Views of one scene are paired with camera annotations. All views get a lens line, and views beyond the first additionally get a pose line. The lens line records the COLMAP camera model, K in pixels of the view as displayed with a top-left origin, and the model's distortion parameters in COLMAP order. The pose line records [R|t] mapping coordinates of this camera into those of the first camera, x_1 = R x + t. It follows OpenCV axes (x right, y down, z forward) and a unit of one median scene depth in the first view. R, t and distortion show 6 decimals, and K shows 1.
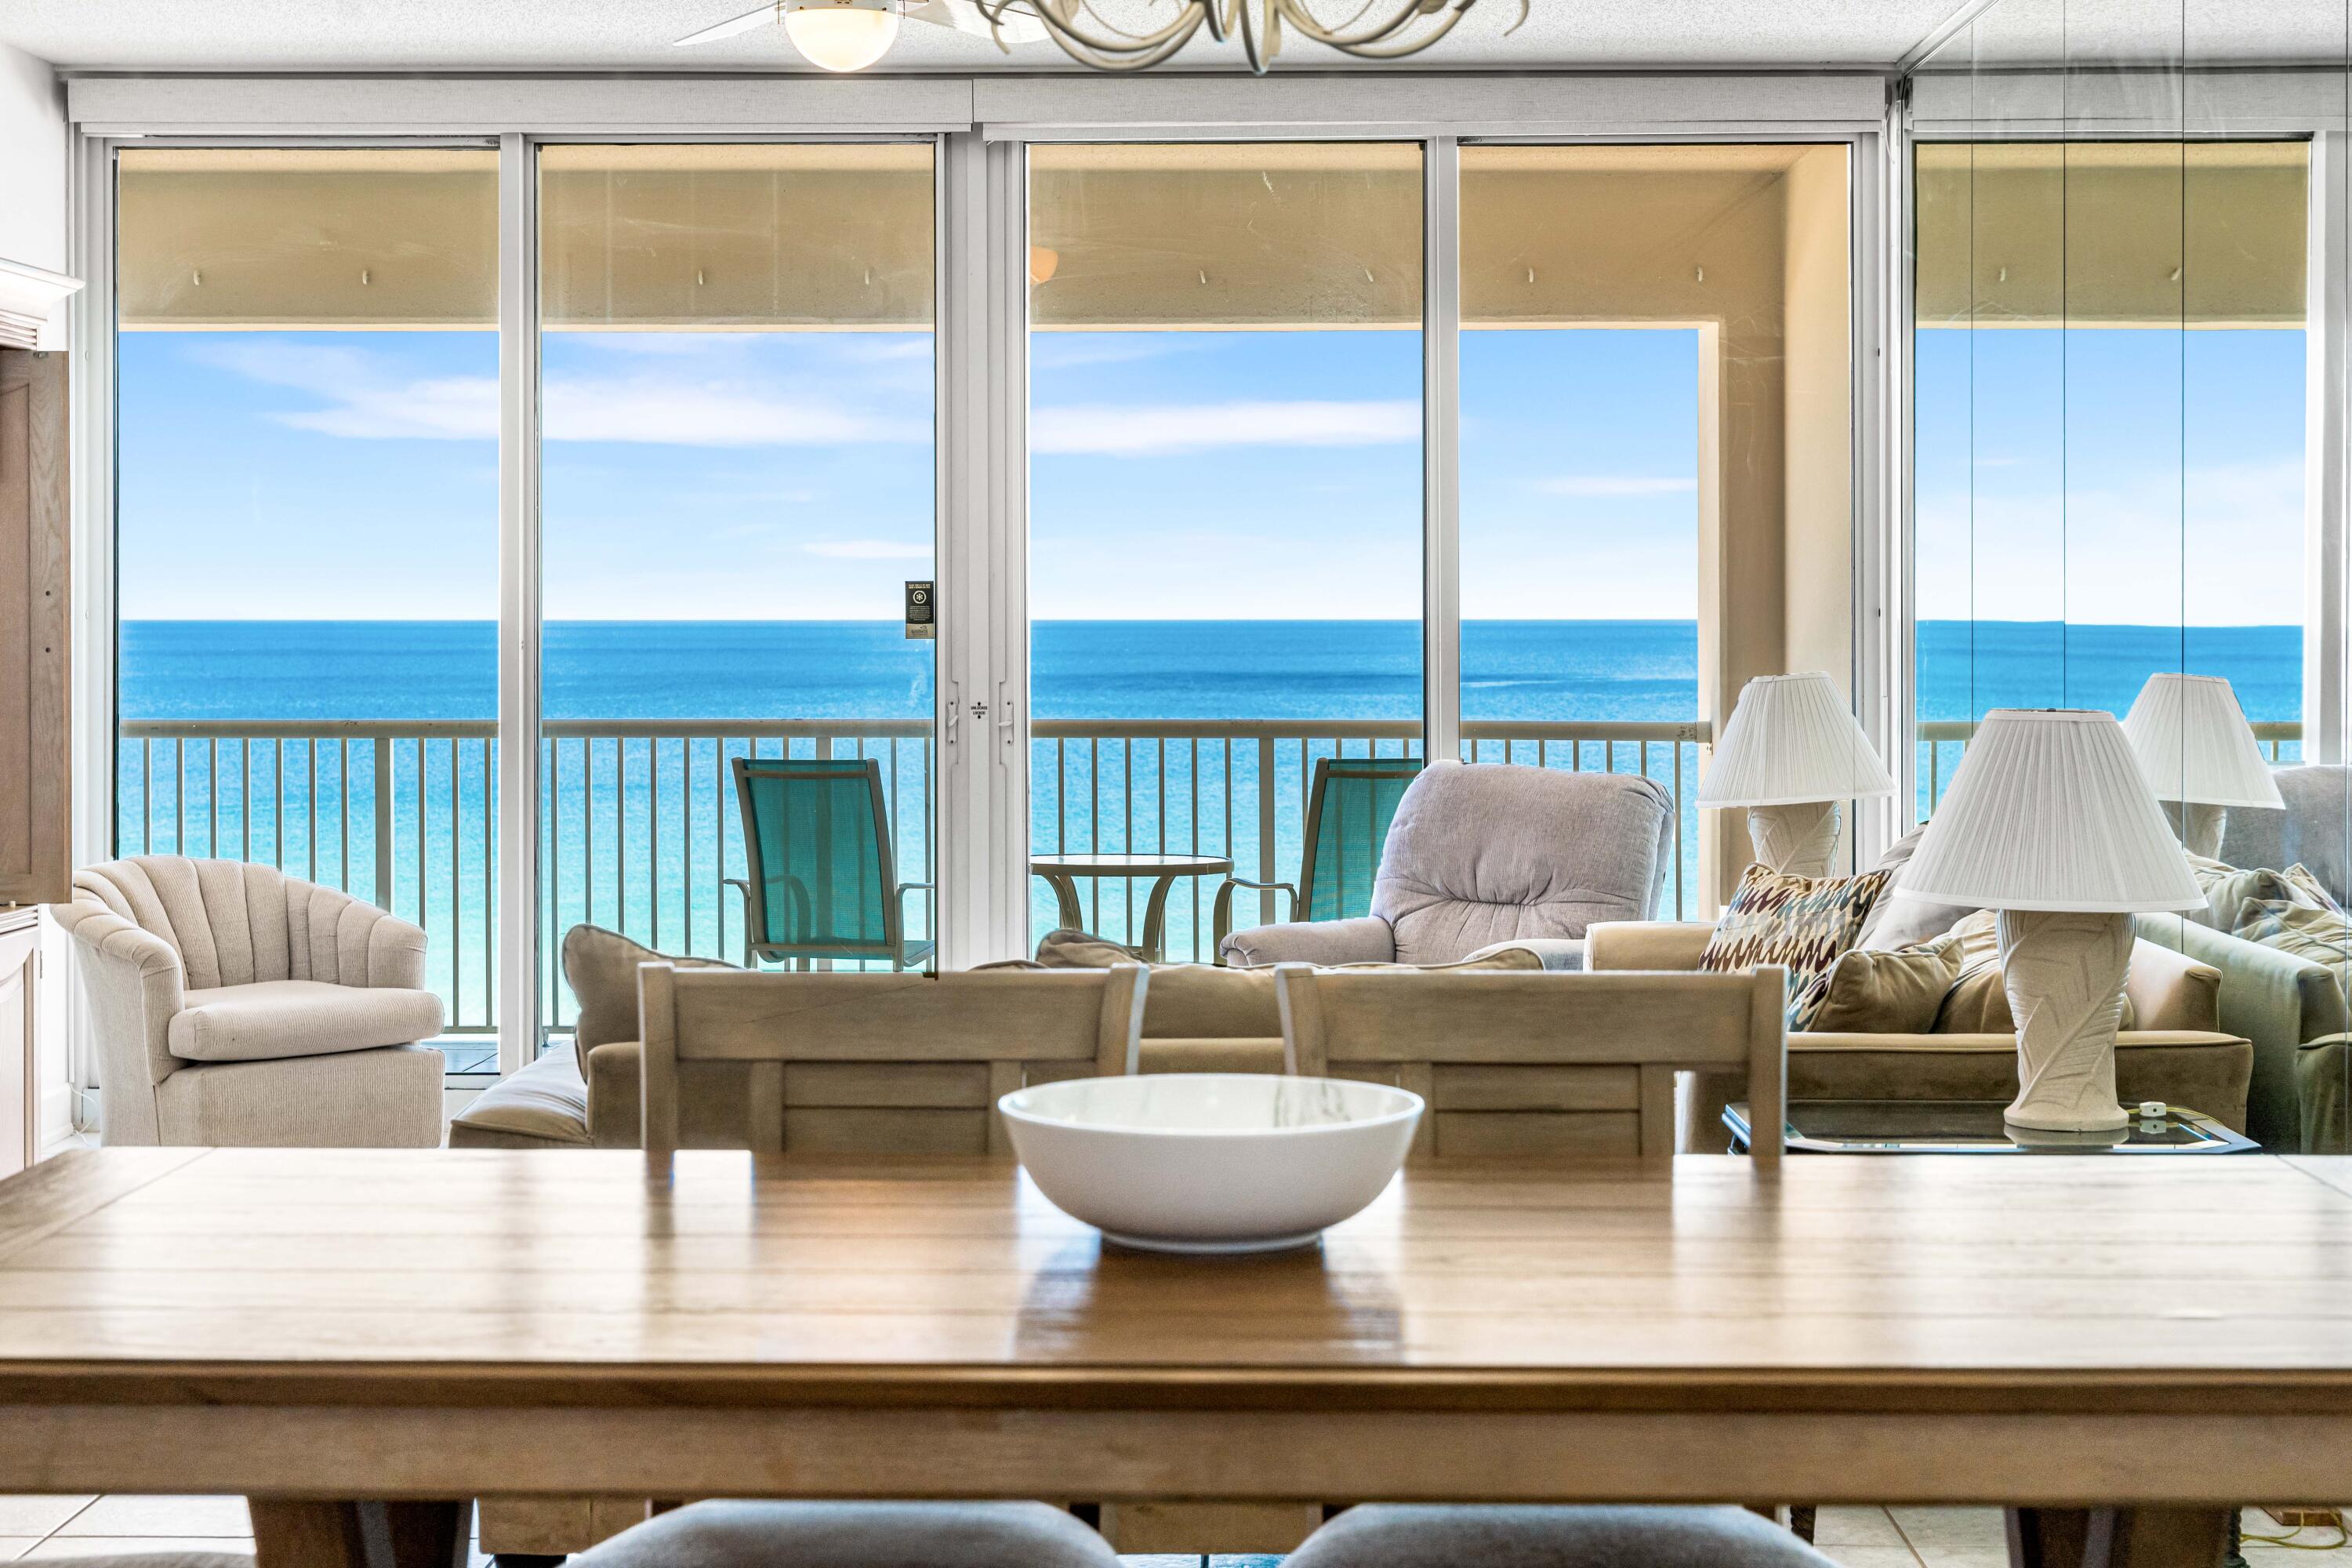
lens RADIAL K [[3621.6, 0, 1173.2], [0, 3621.6, 623.3], [0, 0, 1]] dist [0.052997, 0.000000]
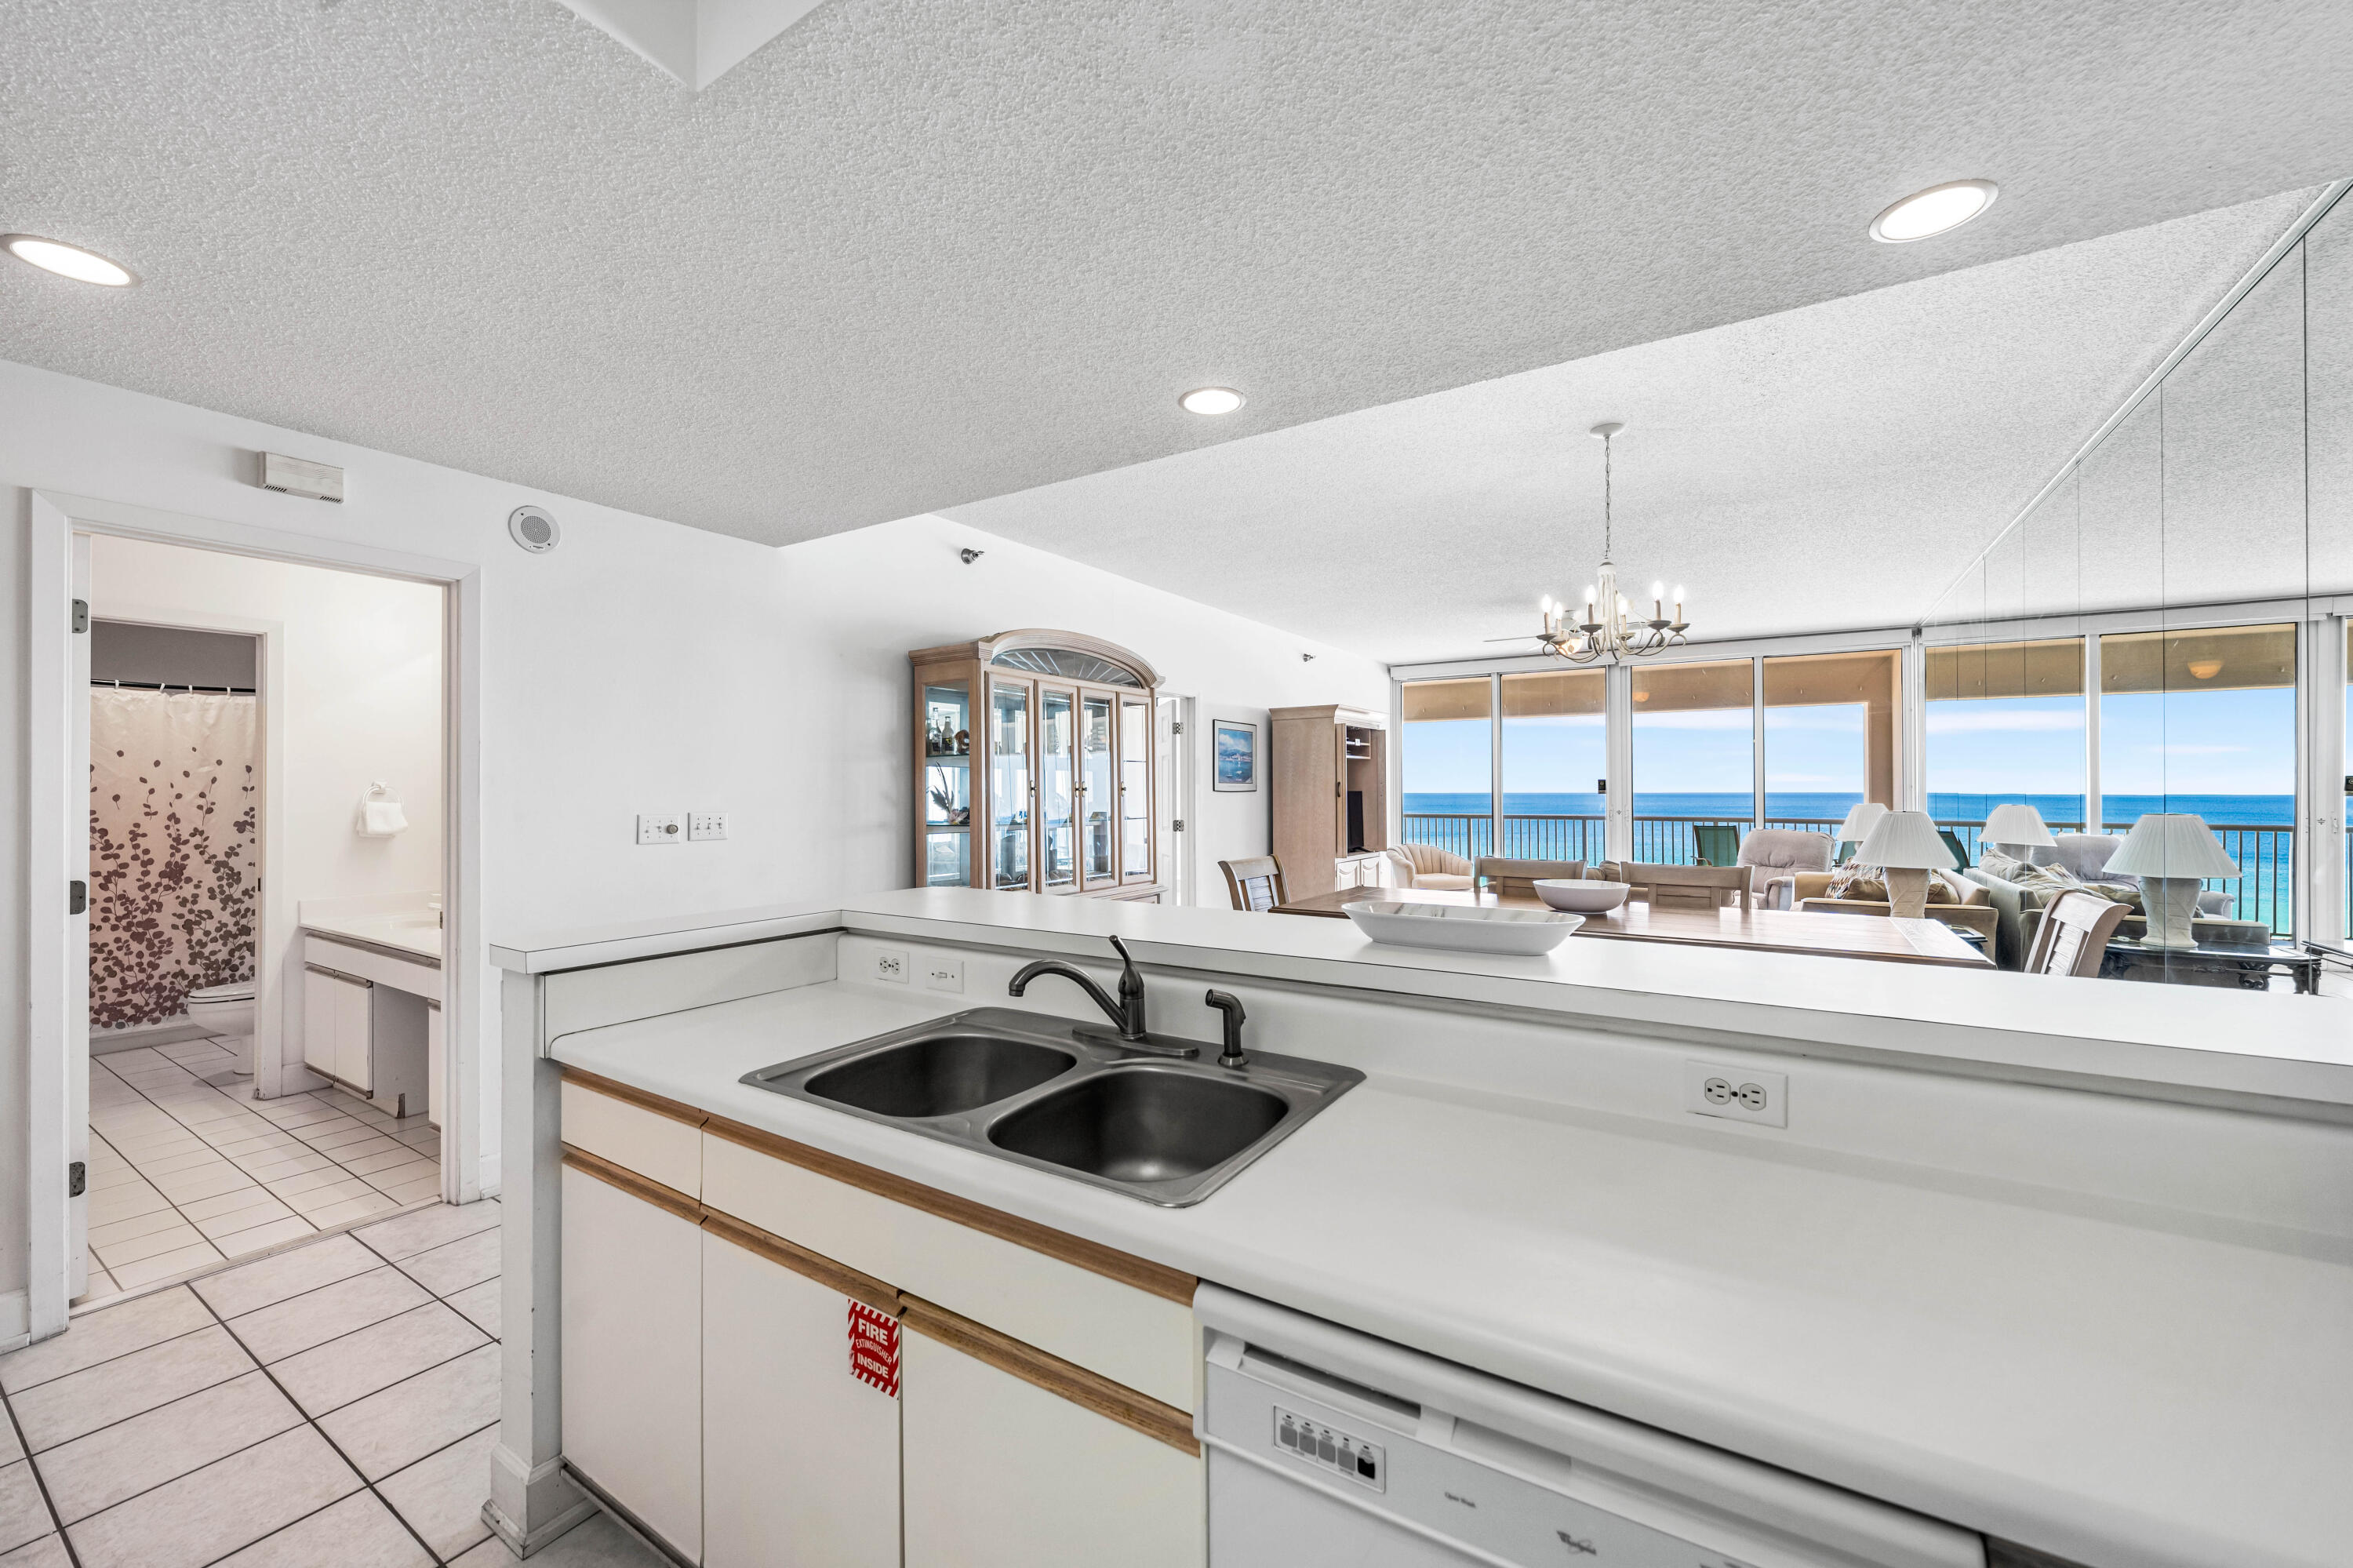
lens RADIAL K [[916.8, 0, 1180.4], [0, 916.8, 783.4], [0, 0, 1]] dist [-0.003295, -0.000231]
pose [[0.857312, -0.005386, -0.514769, 0.050179], [-0.000432, 0.999937, -0.011182, 0.003787], [0.514797, 0.009809, 0.857256, -0.083508]]
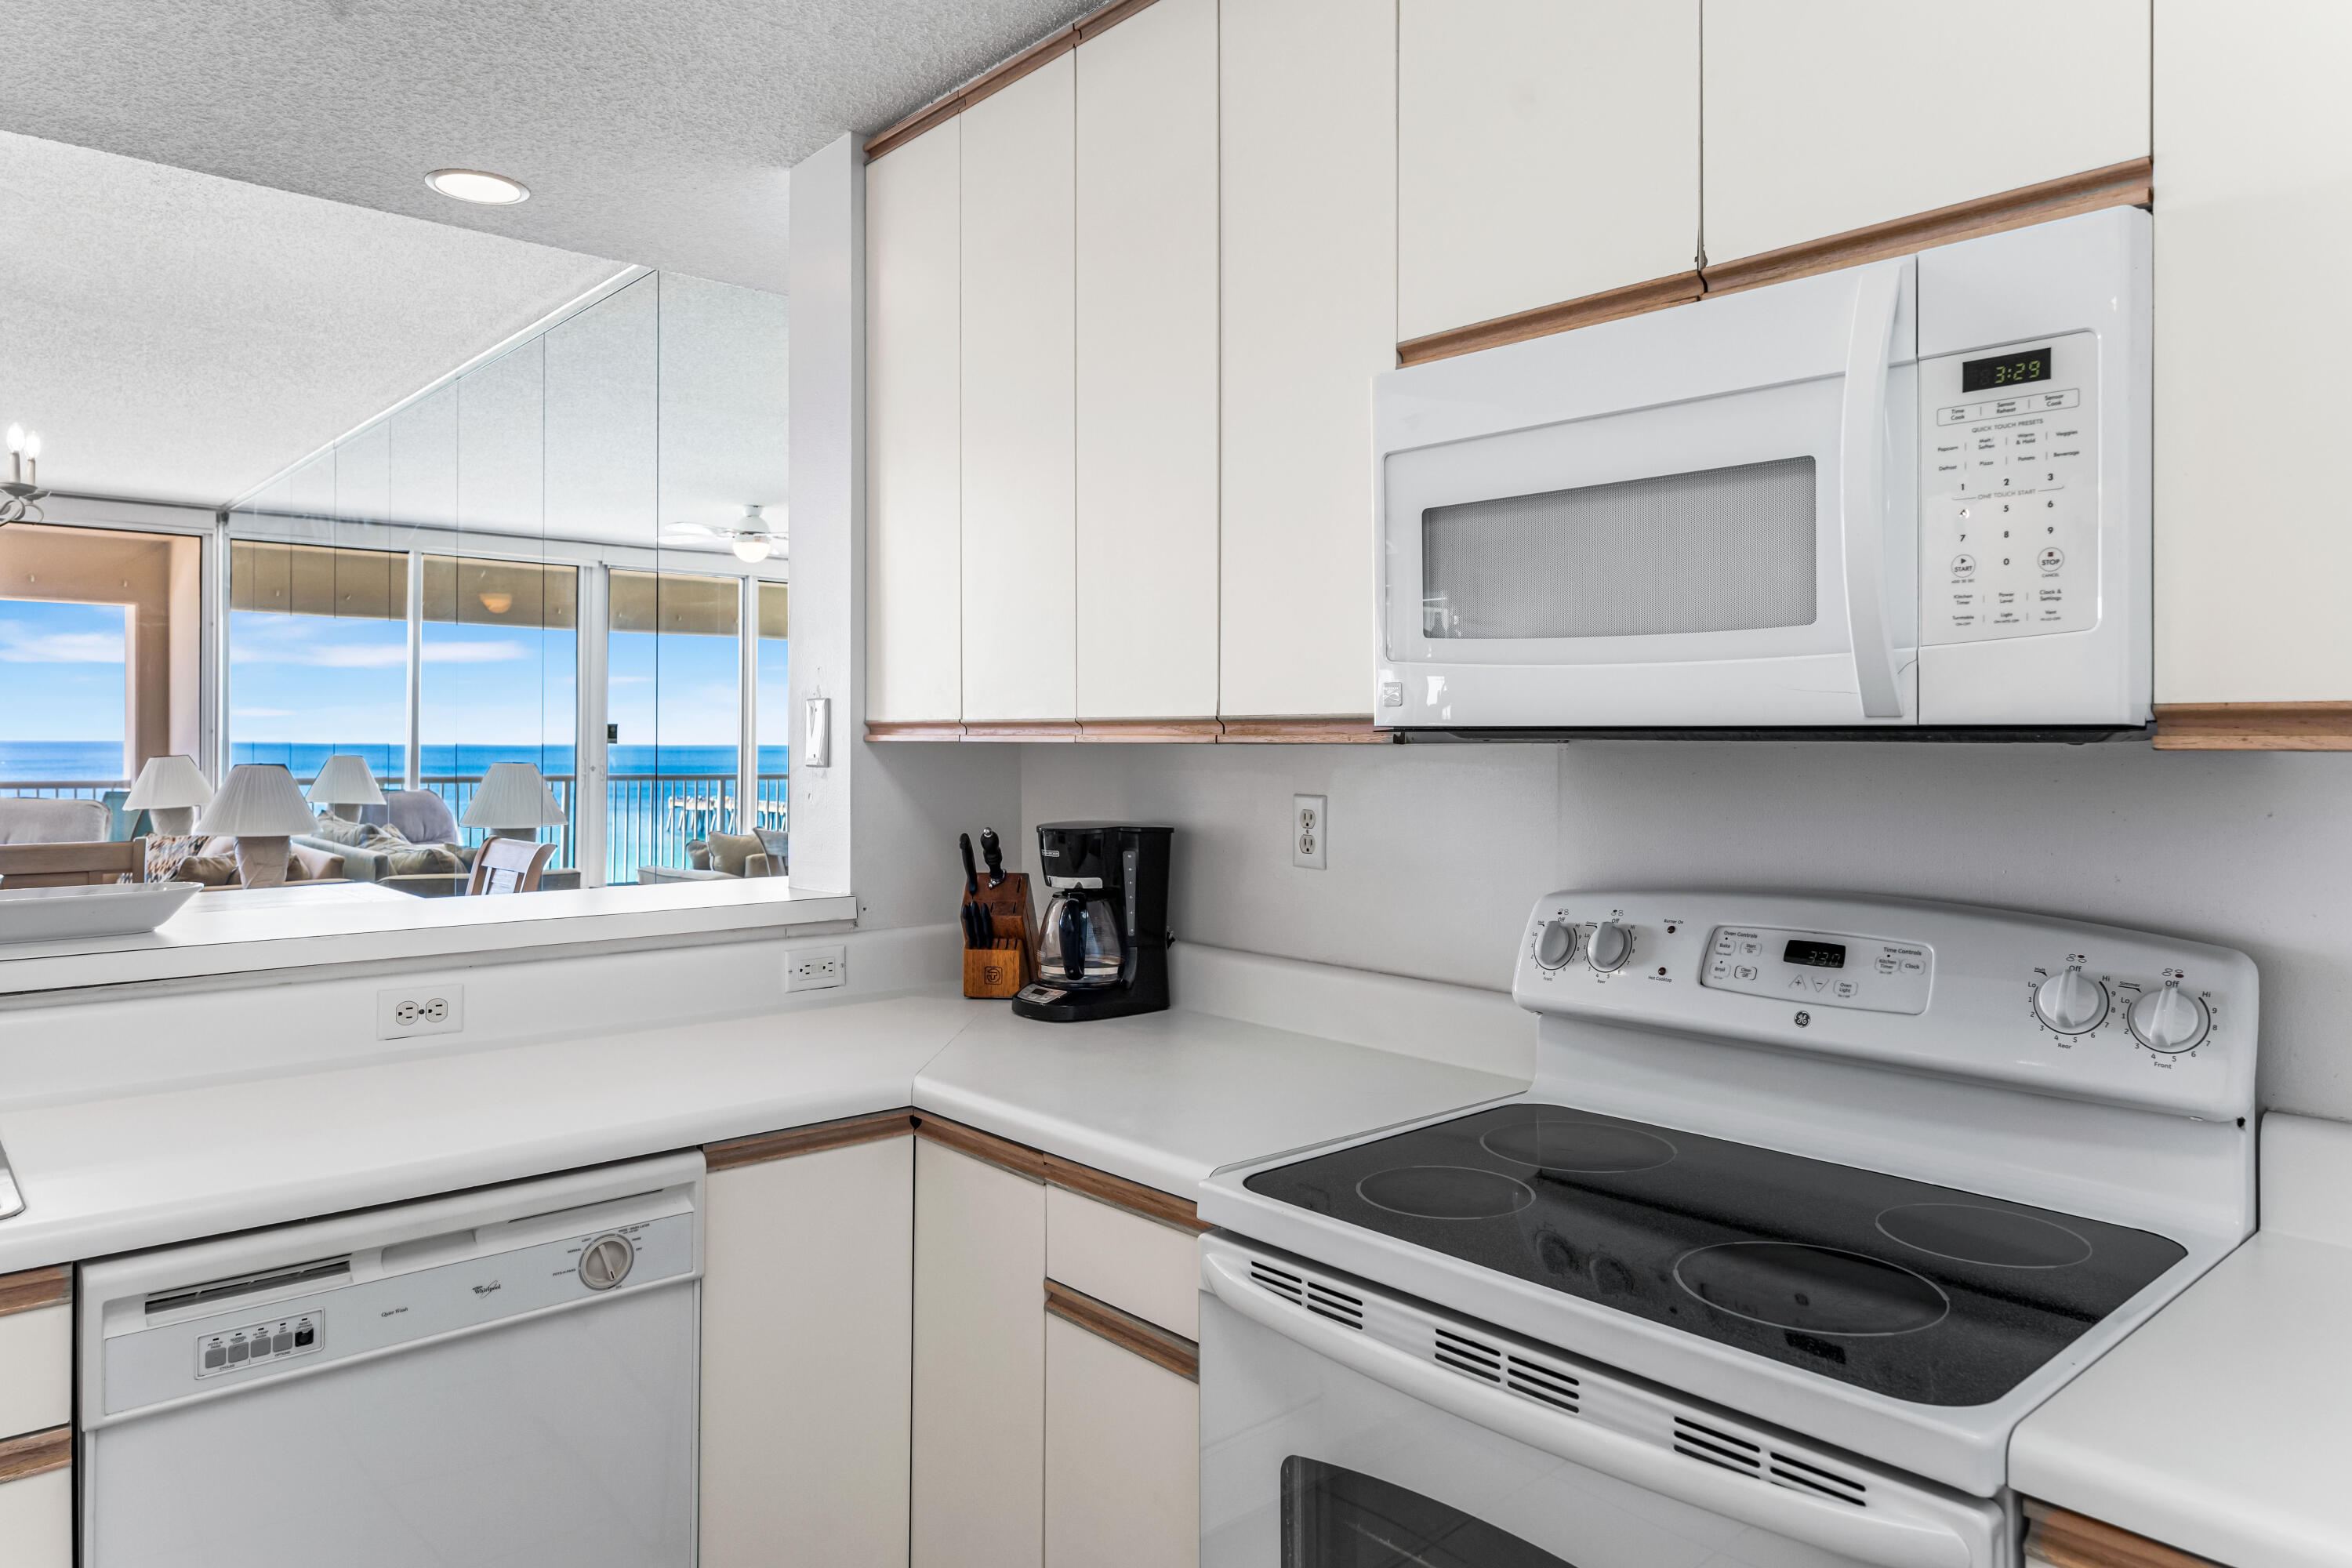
lens RADIAL K [[1498.4, 0, 1188.2], [0, 1498.4, 734.0], [0, 0, 1]] dist [-0.007524, 0.004835]
pose [[0.724876, 0.004766, 0.688863, -0.022123], [-0.001170, 0.999983, -0.005688, 0.004149], [-0.688879, 0.003317, 0.724869, -0.180992]]
